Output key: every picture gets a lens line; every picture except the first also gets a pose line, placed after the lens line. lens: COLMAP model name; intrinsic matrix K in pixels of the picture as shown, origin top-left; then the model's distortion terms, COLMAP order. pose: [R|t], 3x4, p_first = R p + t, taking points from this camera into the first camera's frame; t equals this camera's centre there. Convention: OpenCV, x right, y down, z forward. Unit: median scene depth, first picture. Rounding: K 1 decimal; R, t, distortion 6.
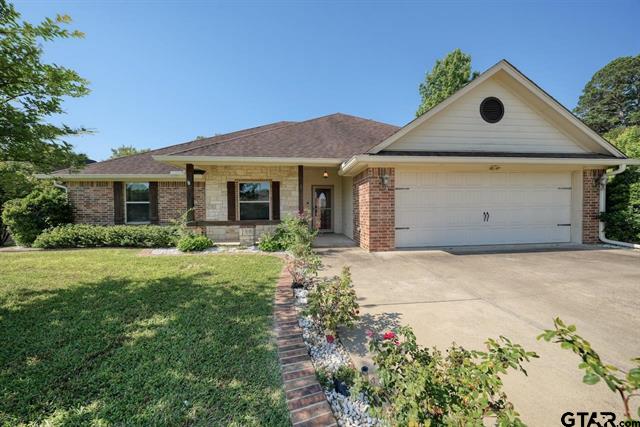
lens RADIAL K [[215.0, 0, 317.7], [0, 215.0, 213.4], [0, 0, 1]] dist [-0.001673, 0.000094]
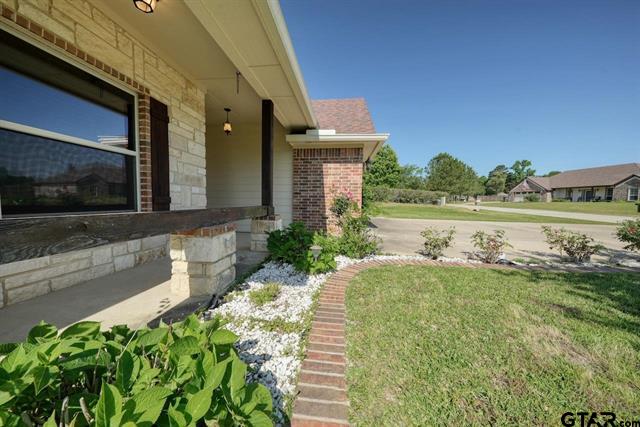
lens RADIAL K [[215.0, 0, 316.0], [0, 215.0, 216.2], [0, 0, 1]] dist [-0.001673, 0.000094]
pose [[0.215350, -0.059044, 0.974750, -0.540814], [-0.005336, 0.998084, 0.061636, 0.021370], [-0.976522, -0.018475, 0.214622, 0.716779]]
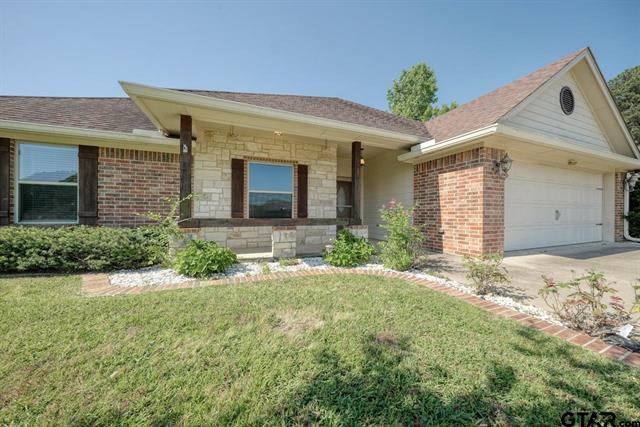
lens RADIAL K [[215.0, 0, 319.3], [0, 215.0, 214.7], [0, 0, 1]] dist [-0.001673, 0.000094]
pose [[0.956745, 0.012258, 0.290671, -0.377014], [-0.009932, 0.999906, -0.009475, 0.025233], [-0.290760, 0.006178, 0.956776, 0.327036]]
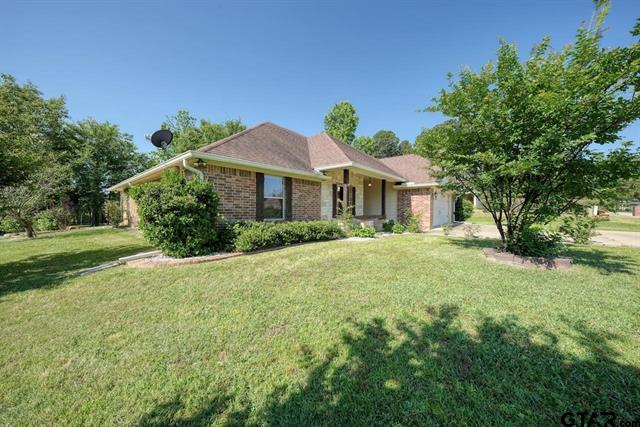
lens RADIAL K [[215.0, 0, 317.5], [0, 215.0, 212.0], [0, 0, 1]] dist [-0.001673, 0.000094]
pose [[0.717042, 0.003778, 0.697020, -1.406728], [-0.000721, 0.999989, -0.004678, 0.016653], [-0.697030, 0.002852, 0.717036, 0.206129]]
